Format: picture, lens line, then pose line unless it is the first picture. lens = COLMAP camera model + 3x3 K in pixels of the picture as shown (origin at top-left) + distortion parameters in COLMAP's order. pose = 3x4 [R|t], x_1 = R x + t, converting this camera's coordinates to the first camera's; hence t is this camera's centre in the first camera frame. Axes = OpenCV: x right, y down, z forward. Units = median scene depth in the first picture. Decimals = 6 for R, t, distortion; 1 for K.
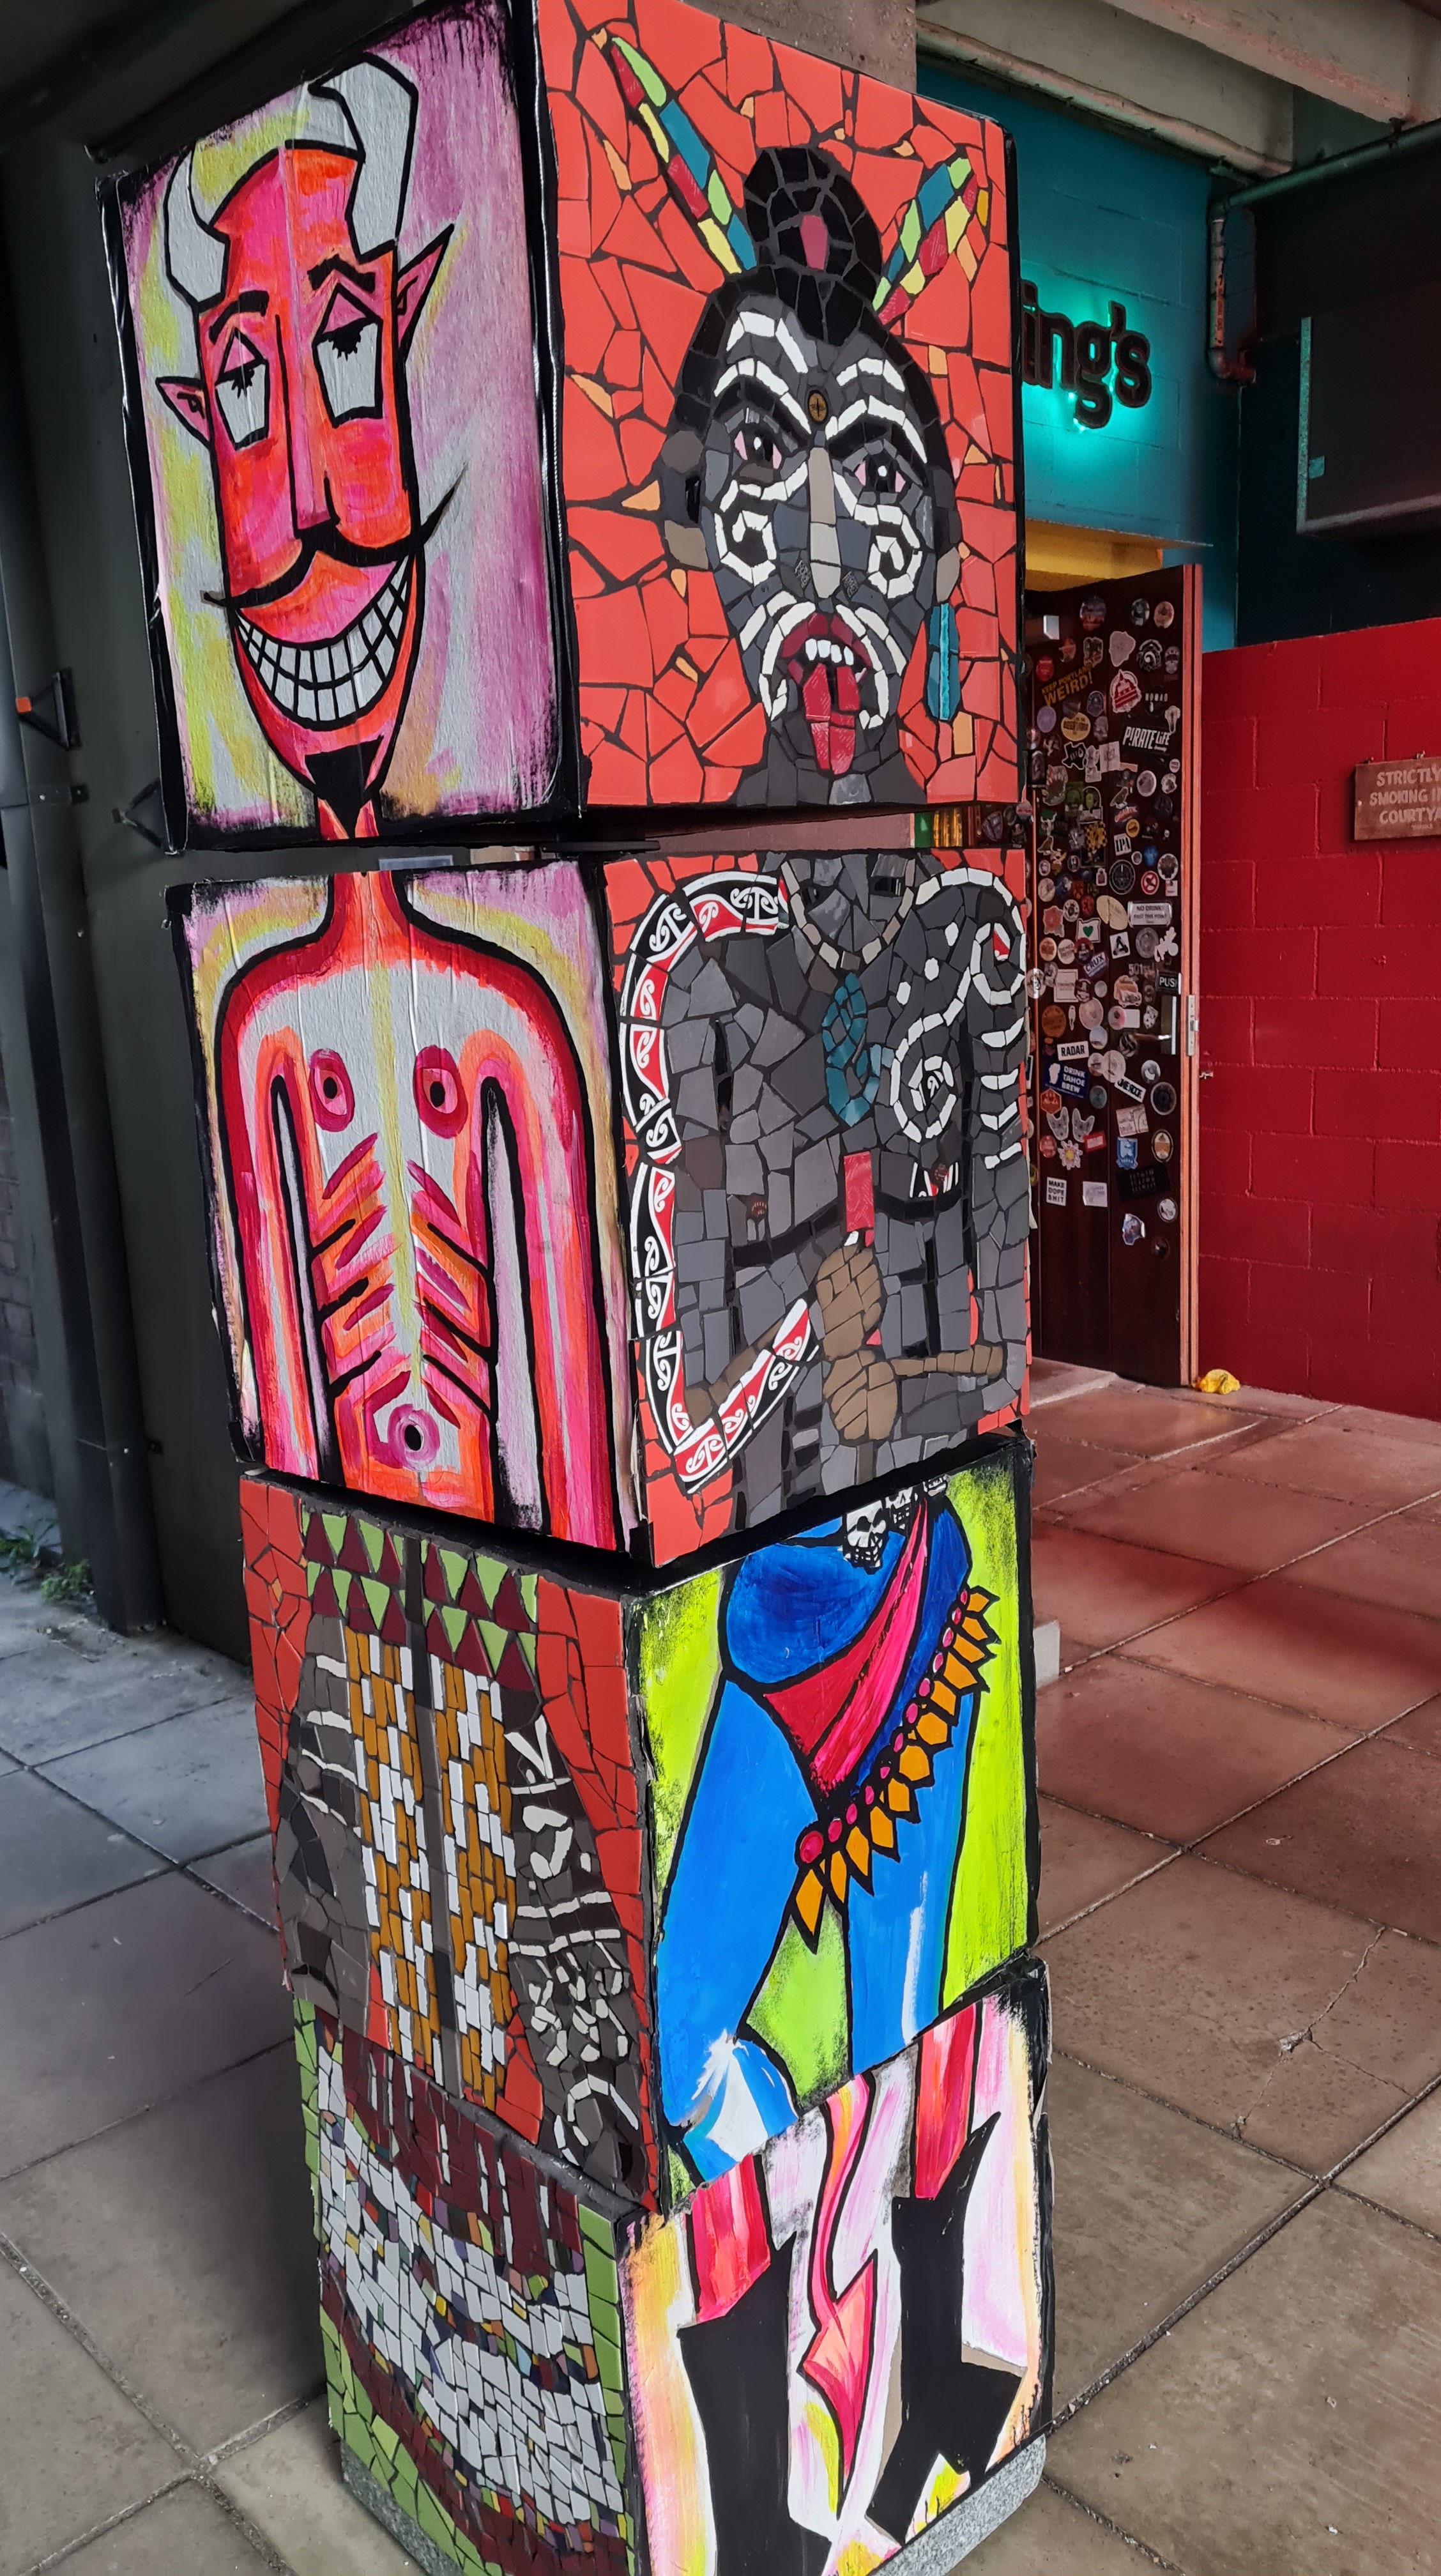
lens RADIAL K [[1942.0, 0, 694.7], [0, 1942.0, 1328.5], [0, 0, 1]] dist [0.027994, -0.014773]
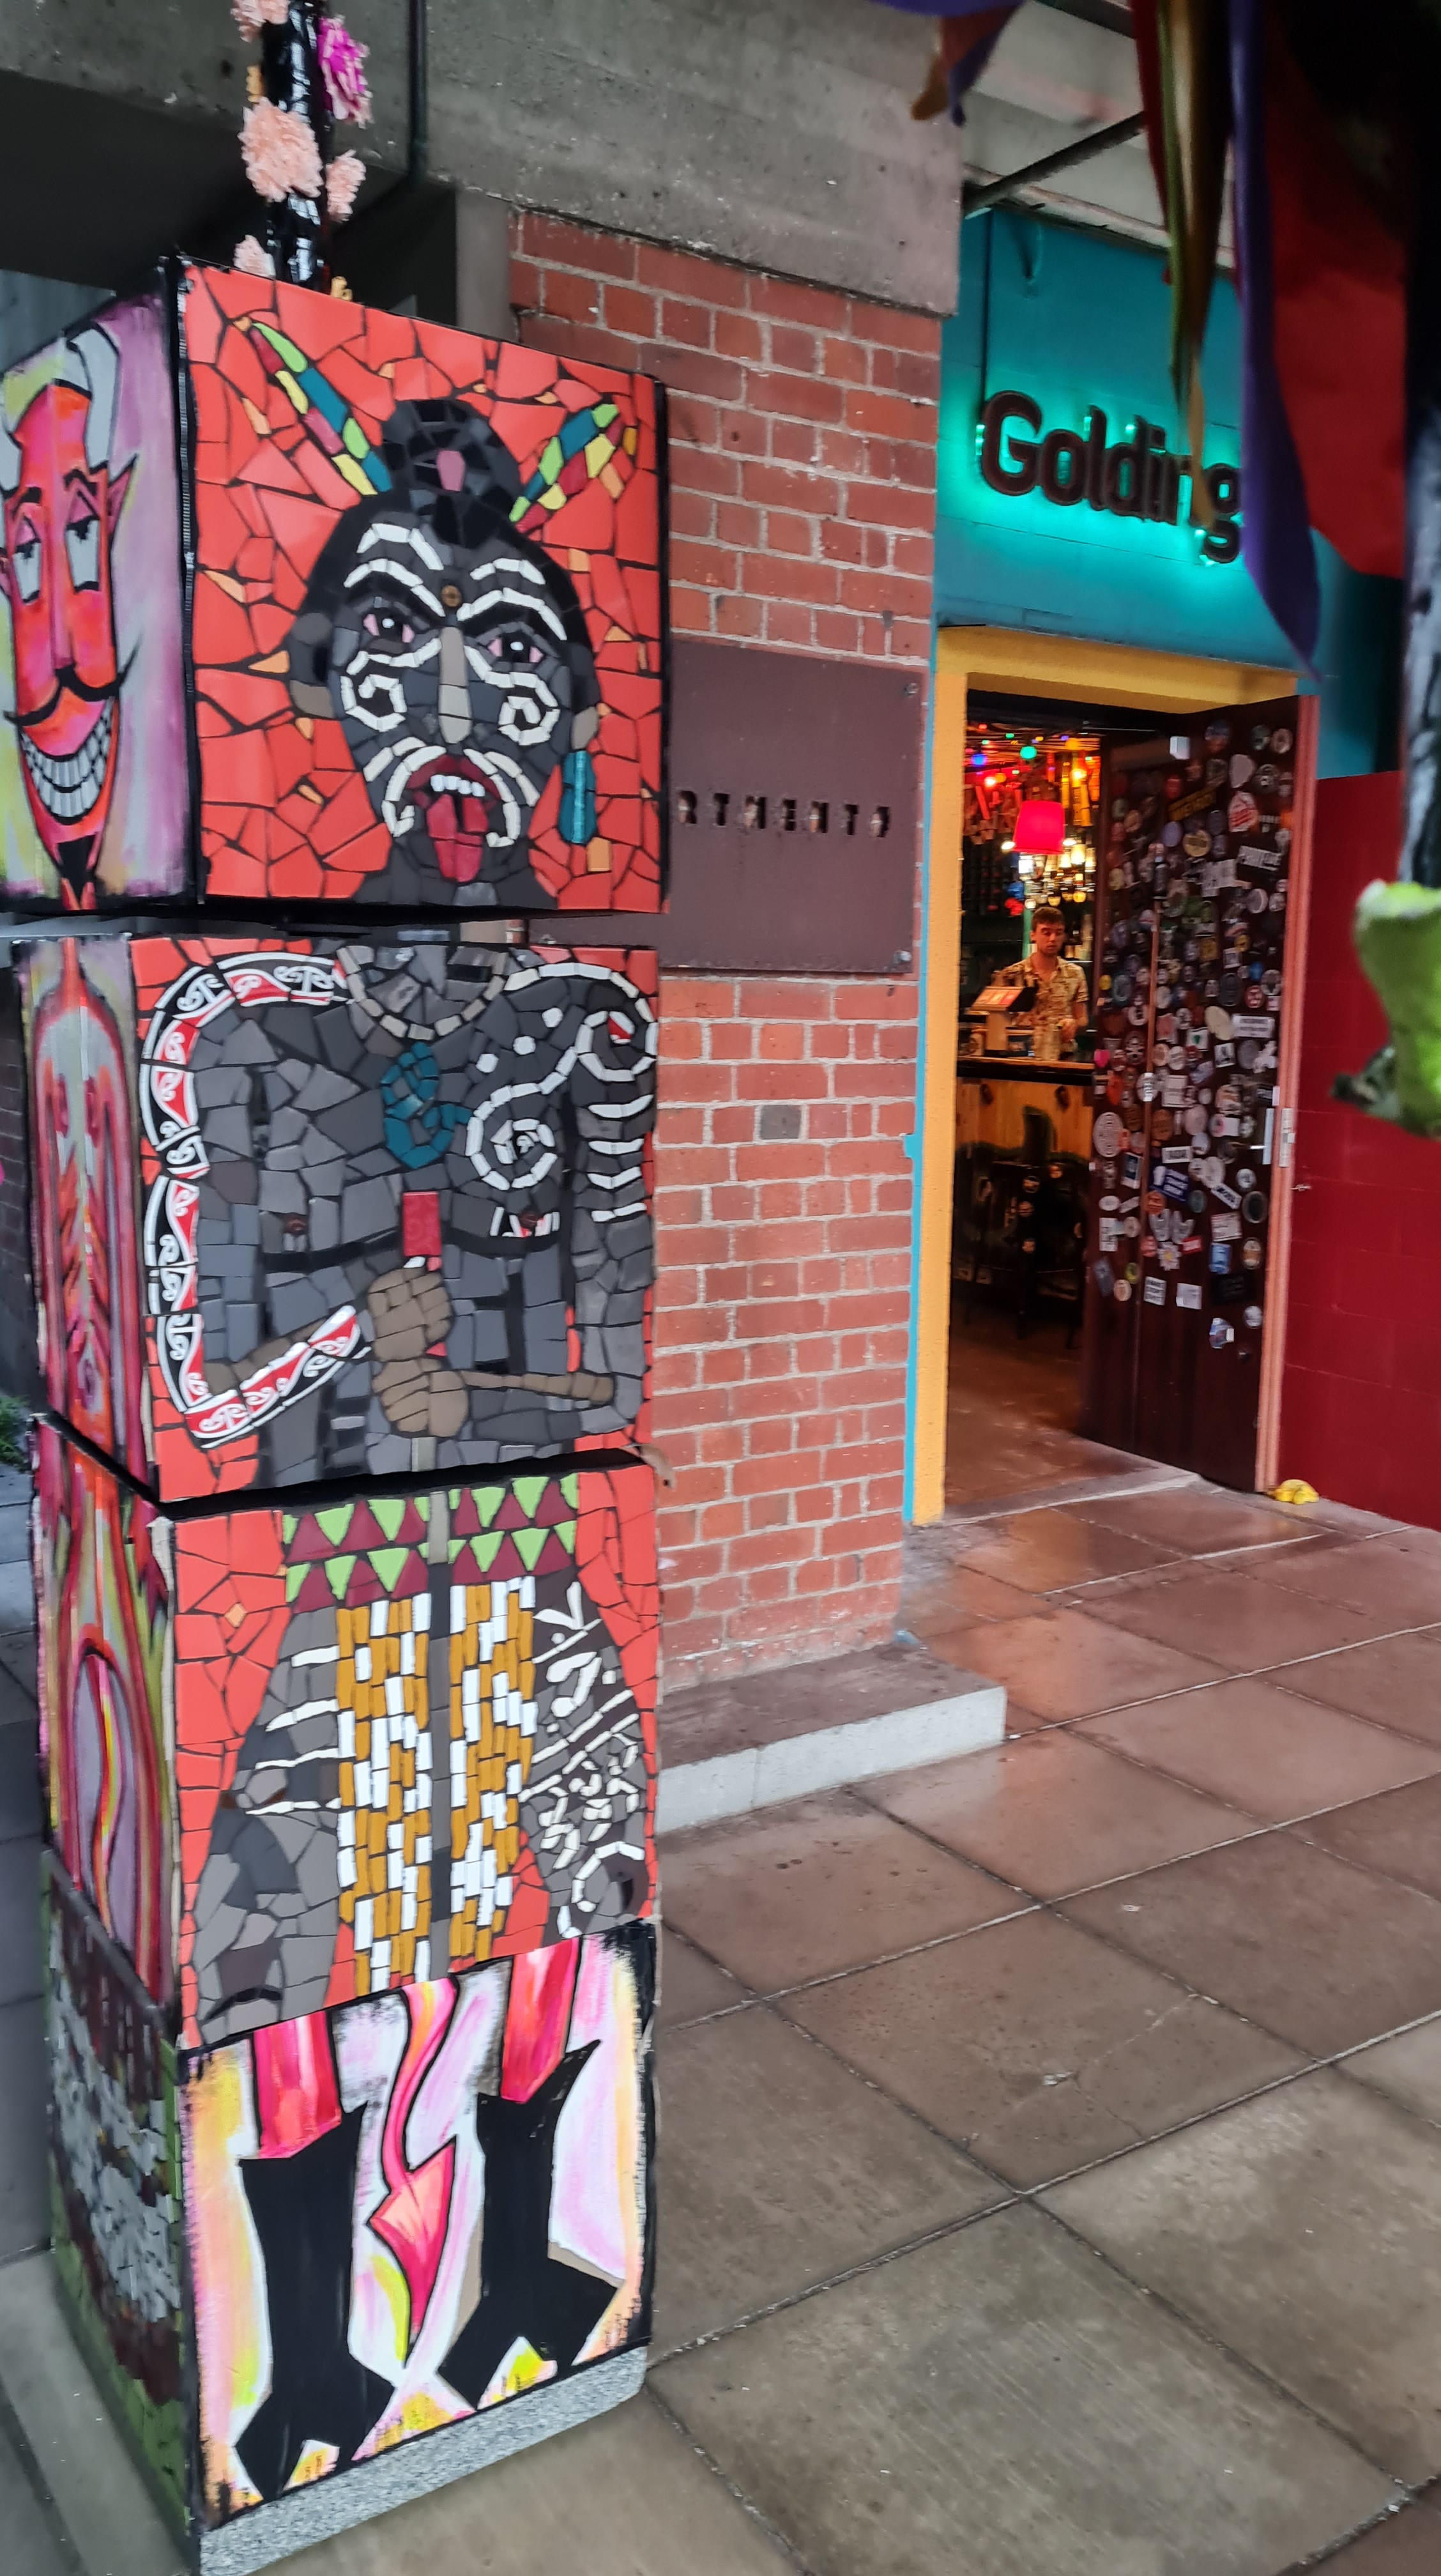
lens RADIAL K [[1942.0, 0, 702.5], [0, 1942.0, 1303.4], [0, 0, 1]] dist [0.027994, -0.014773]
pose [[0.989031, 0.087526, -0.118982, 0.356856], [-0.093402, 0.994623, -0.044730, 0.019100], [0.114427, 0.055353, 0.991888, -0.173983]]
